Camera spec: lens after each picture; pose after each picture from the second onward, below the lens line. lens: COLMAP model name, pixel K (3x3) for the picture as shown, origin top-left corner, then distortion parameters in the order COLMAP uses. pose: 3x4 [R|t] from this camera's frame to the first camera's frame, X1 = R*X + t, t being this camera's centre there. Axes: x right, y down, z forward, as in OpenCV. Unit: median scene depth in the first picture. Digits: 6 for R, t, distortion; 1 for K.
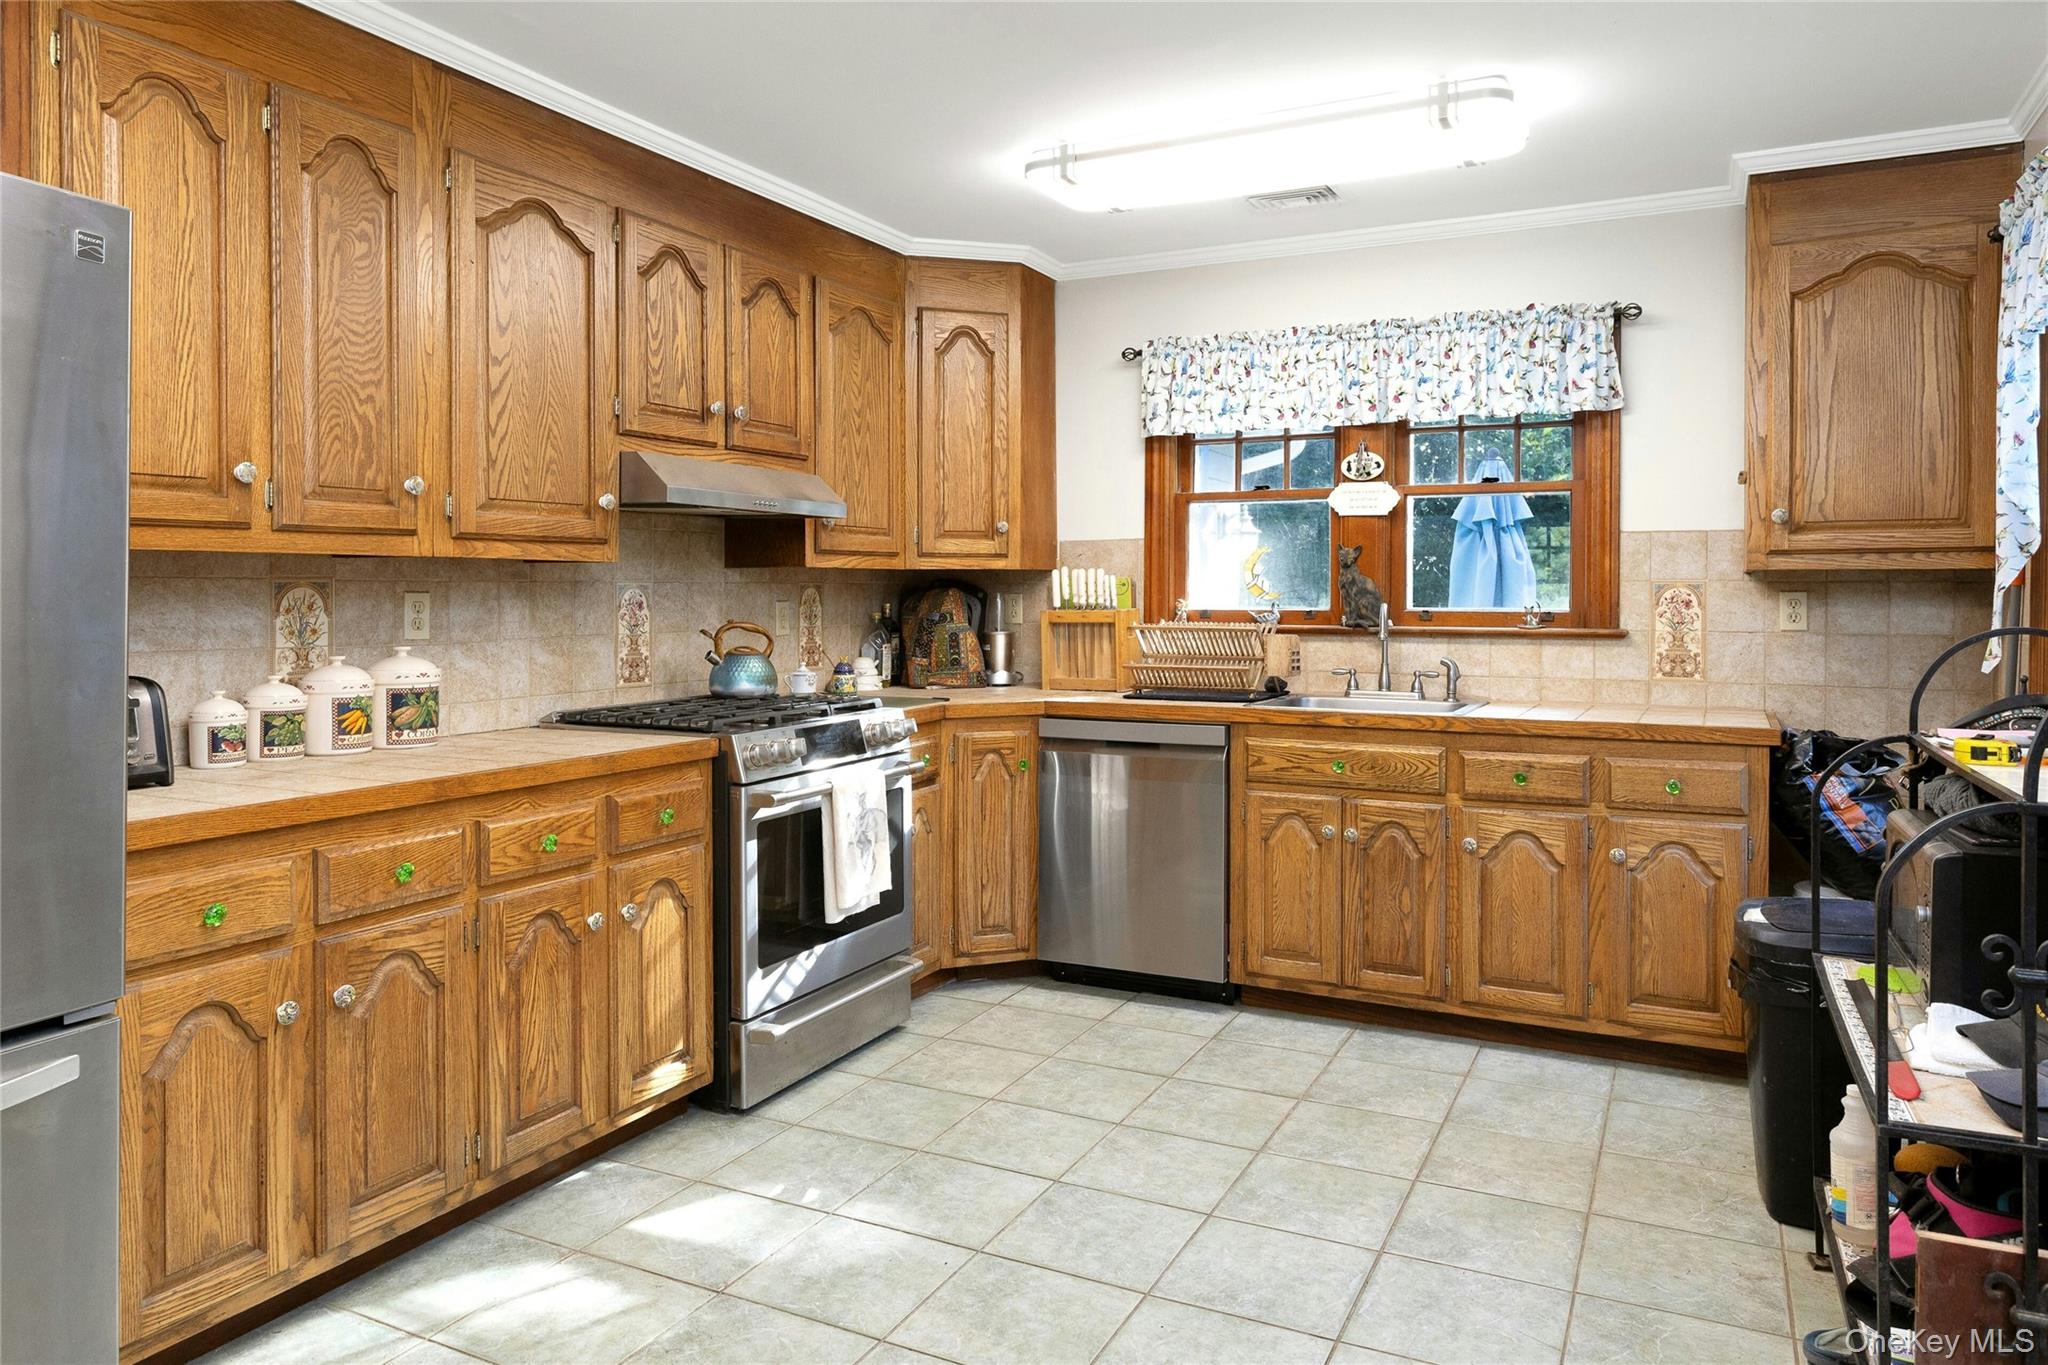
lens RADIAL K [[1288.4, 0, 1050.0], [0, 1288.4, 592.4], [0, 0, 1]] dist [0.000957, -0.000158]
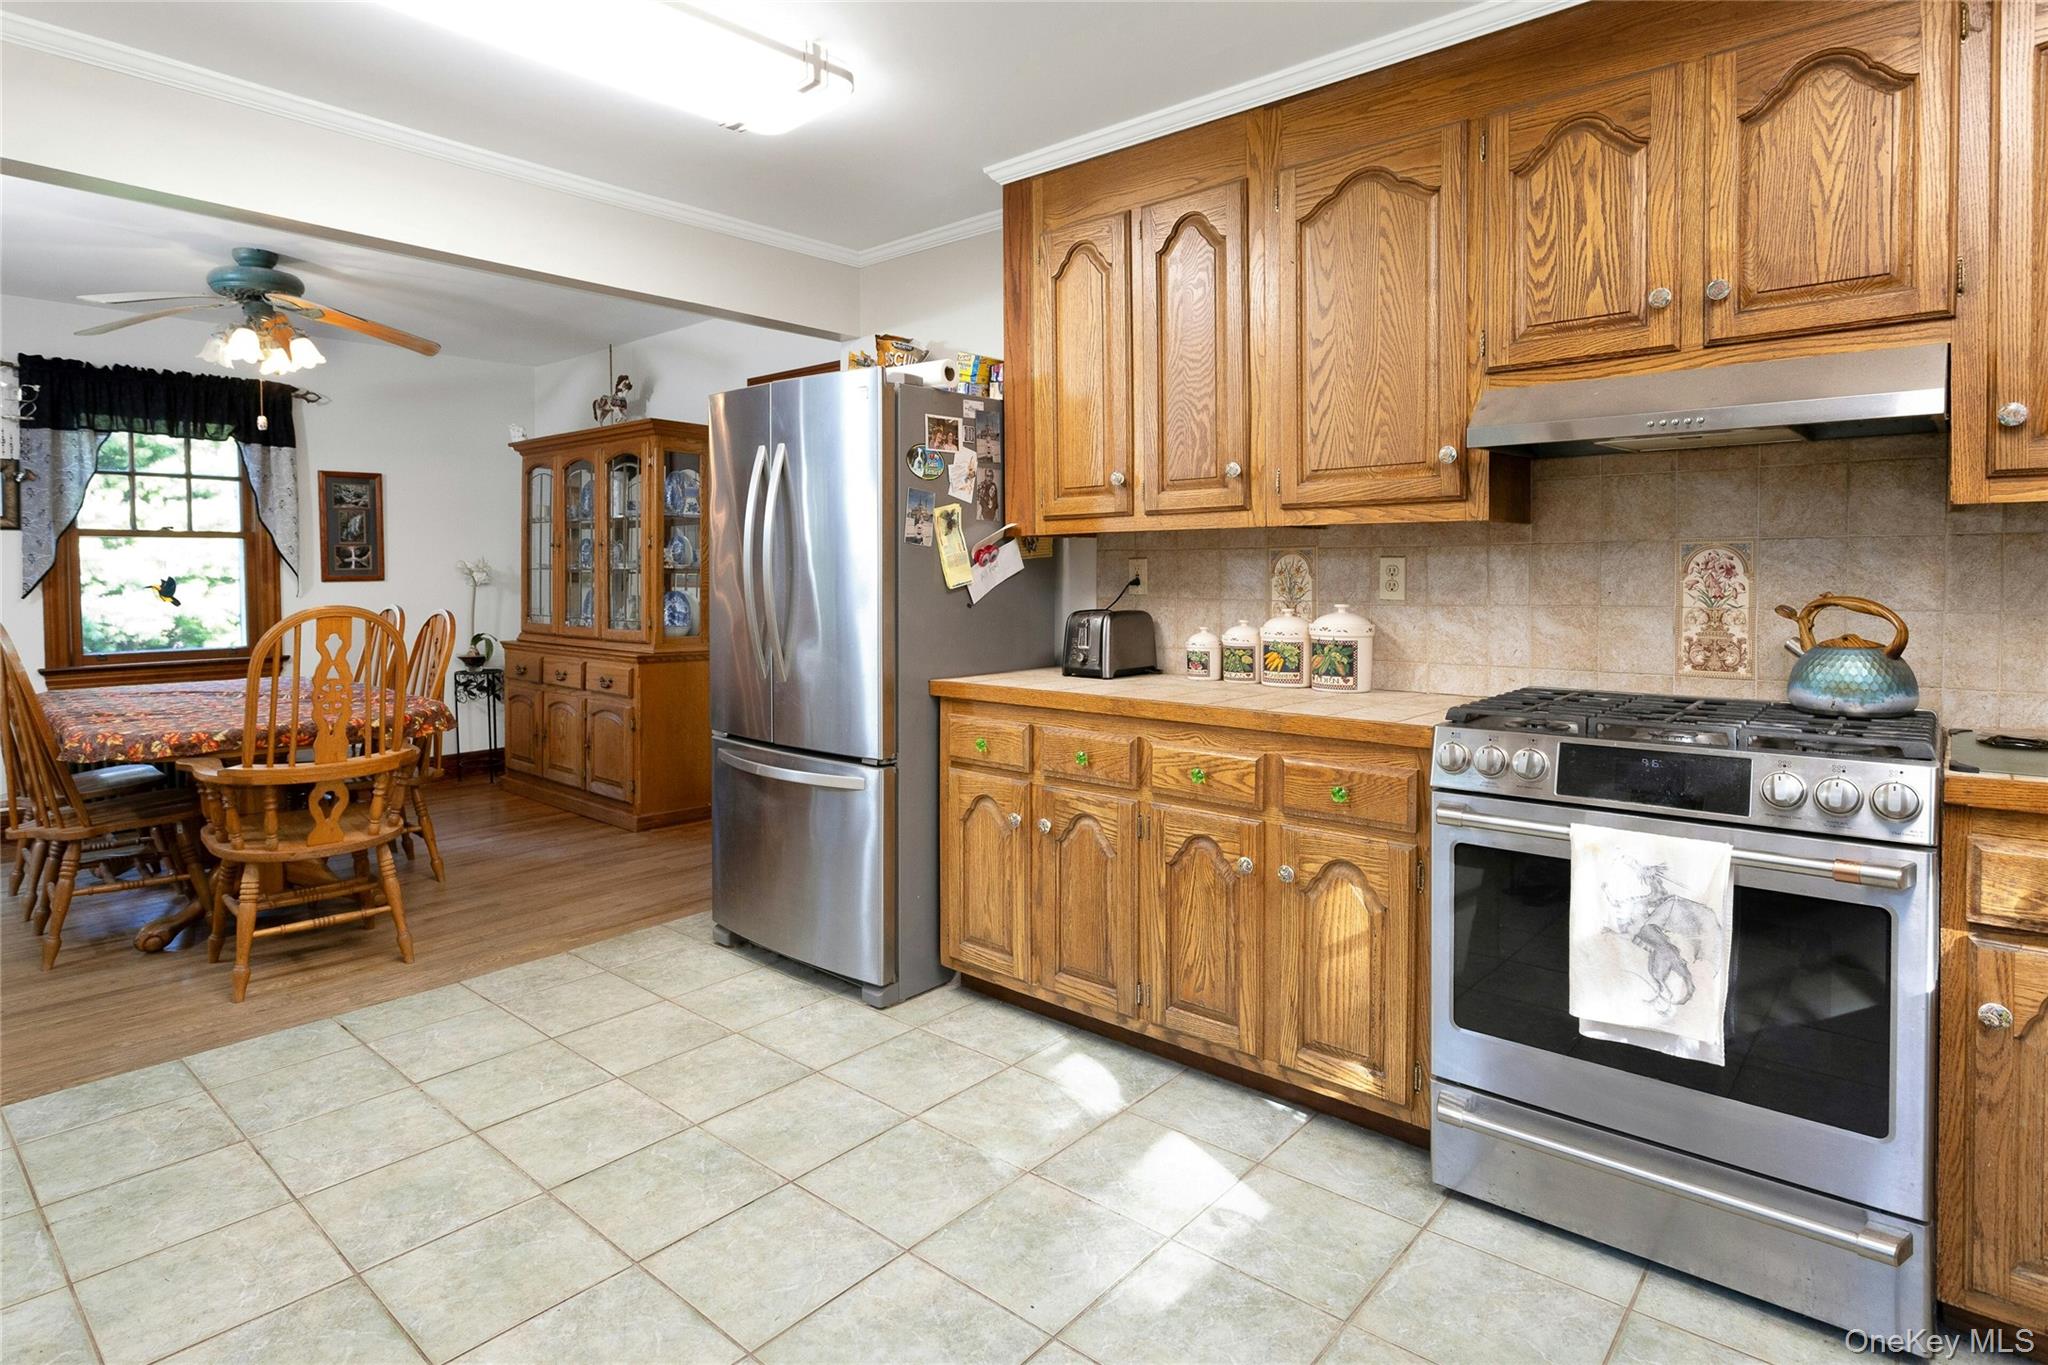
lens RADIAL K [[1114.1, 0, 1015.0], [0, 1114.1, 601.8], [0, 0, 1]] dist [-0.004102, 0.000040]
pose [[-0.254509, 0.026960, -0.966695, 0.541598], [0.002802, 0.999628, 0.027141, 0.012038], [0.967066, 0.004199, -0.254489, 0.984265]]
